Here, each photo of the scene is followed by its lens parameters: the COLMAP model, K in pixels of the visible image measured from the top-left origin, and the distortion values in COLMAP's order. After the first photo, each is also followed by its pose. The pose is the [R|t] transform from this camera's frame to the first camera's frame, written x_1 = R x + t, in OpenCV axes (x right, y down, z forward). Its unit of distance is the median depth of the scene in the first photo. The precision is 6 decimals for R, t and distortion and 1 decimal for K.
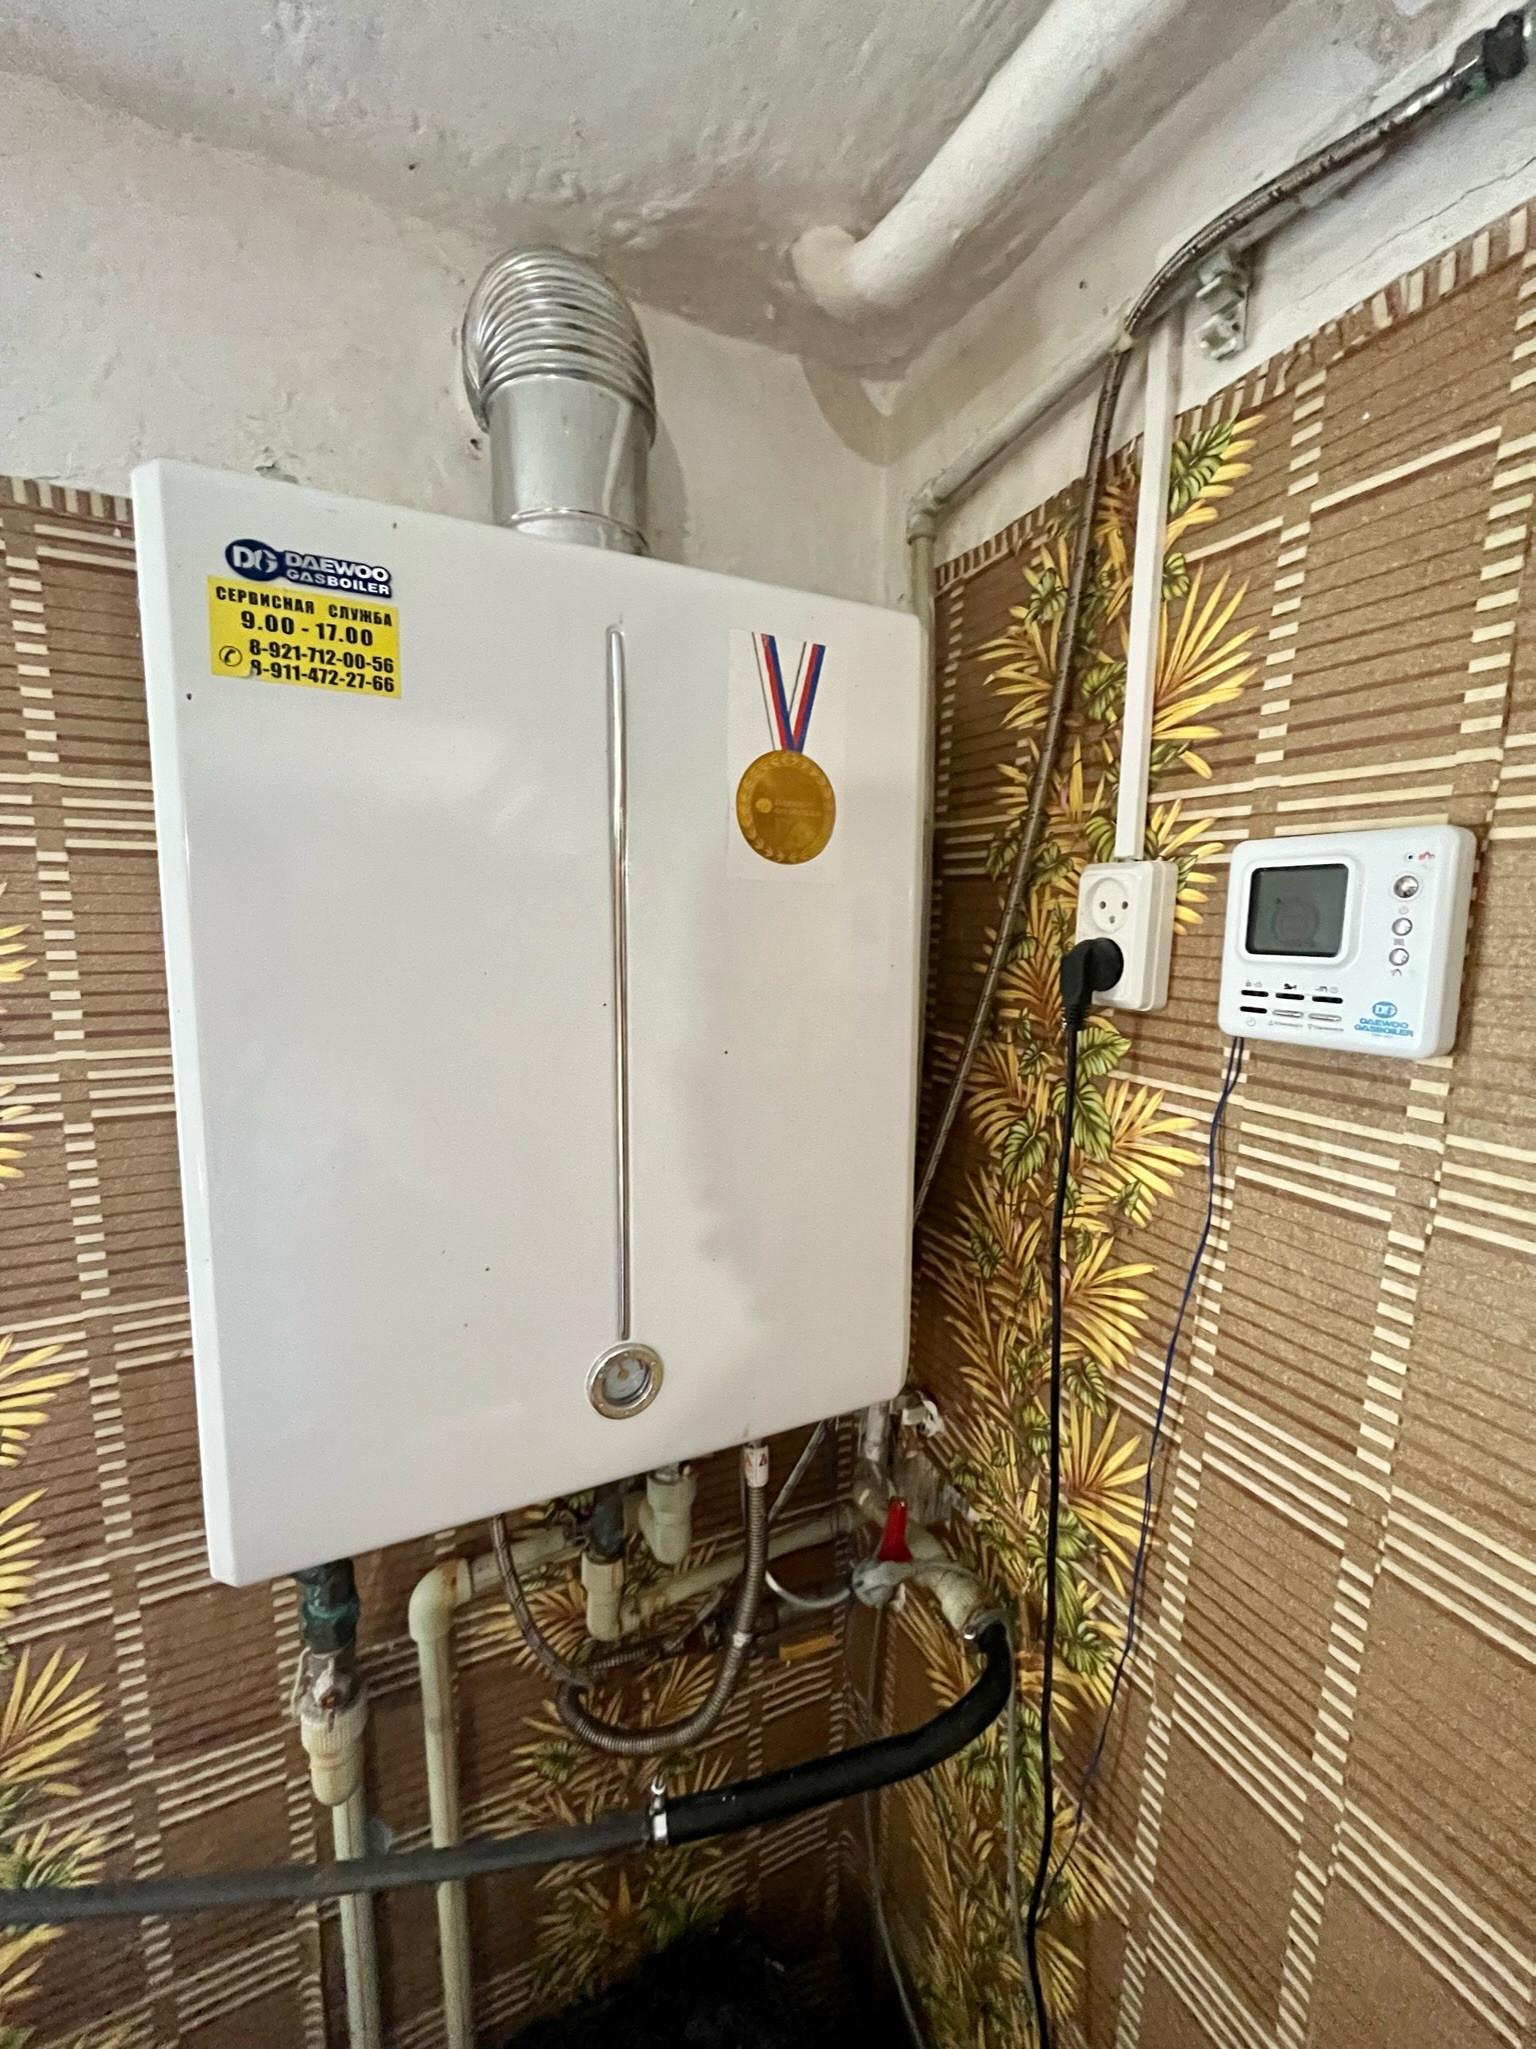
lens RADIAL K [[830.4, 0, 761.6], [0, 830.4, 1024.1], [0, 0, 1]] dist [-0.004932, 0.000650]
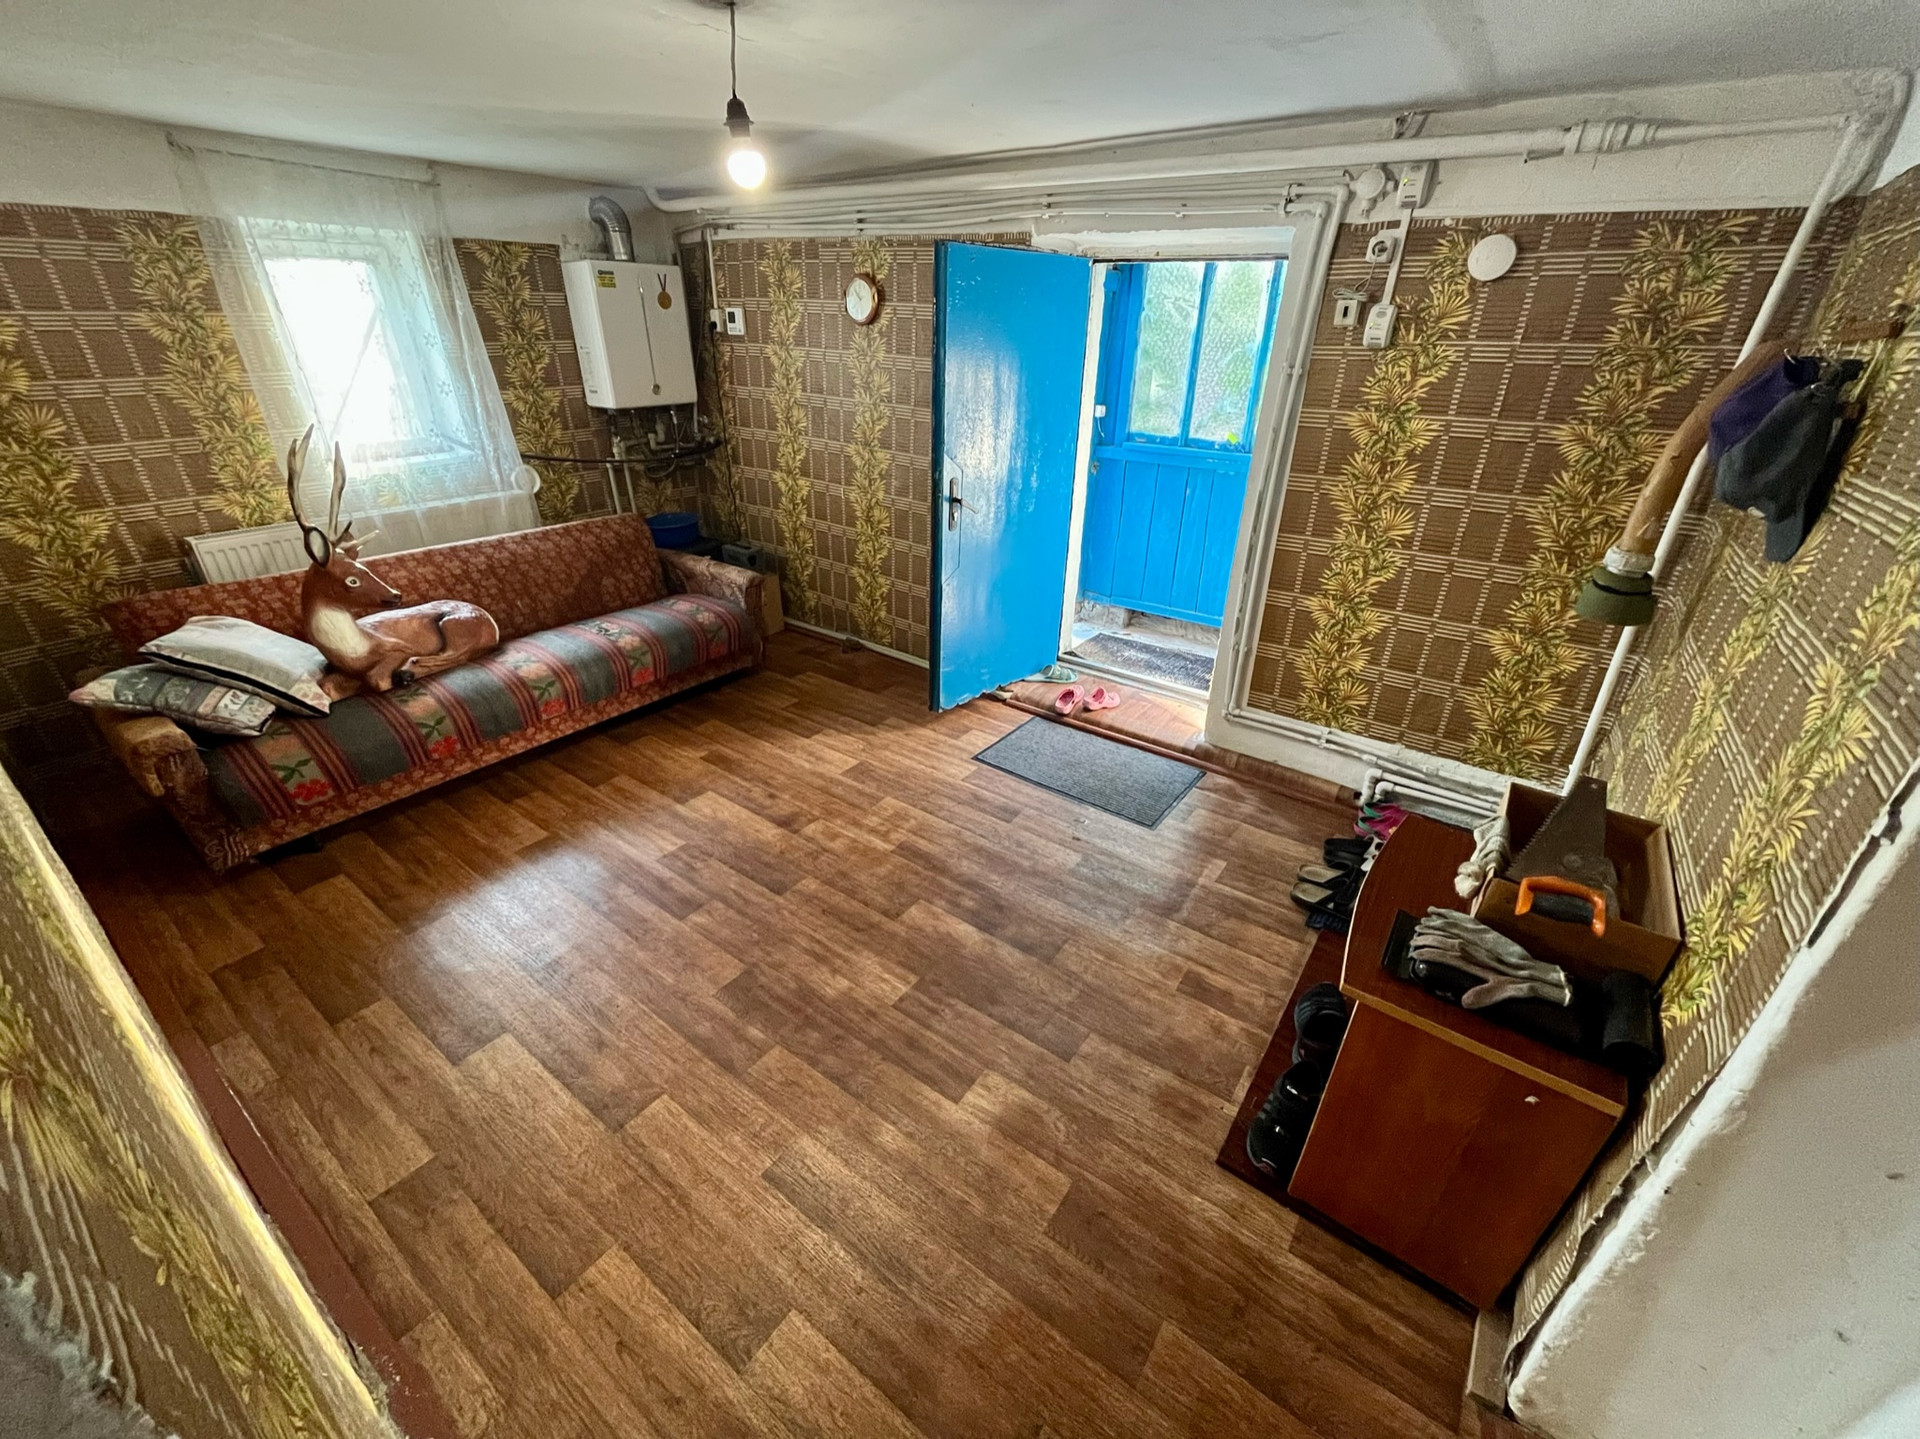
lens RADIAL K [[778.1, 0, 955.9], [0, 778.1, 723.0], [0, 0, 1]] dist [-0.004932, 0.000650]
pose [[0.892113, -0.207901, 0.401139, -1.132288], [0.055237, 0.931369, 0.359863, 0.827255], [-0.448424, -0.298880, 0.842370, -6.603096]]
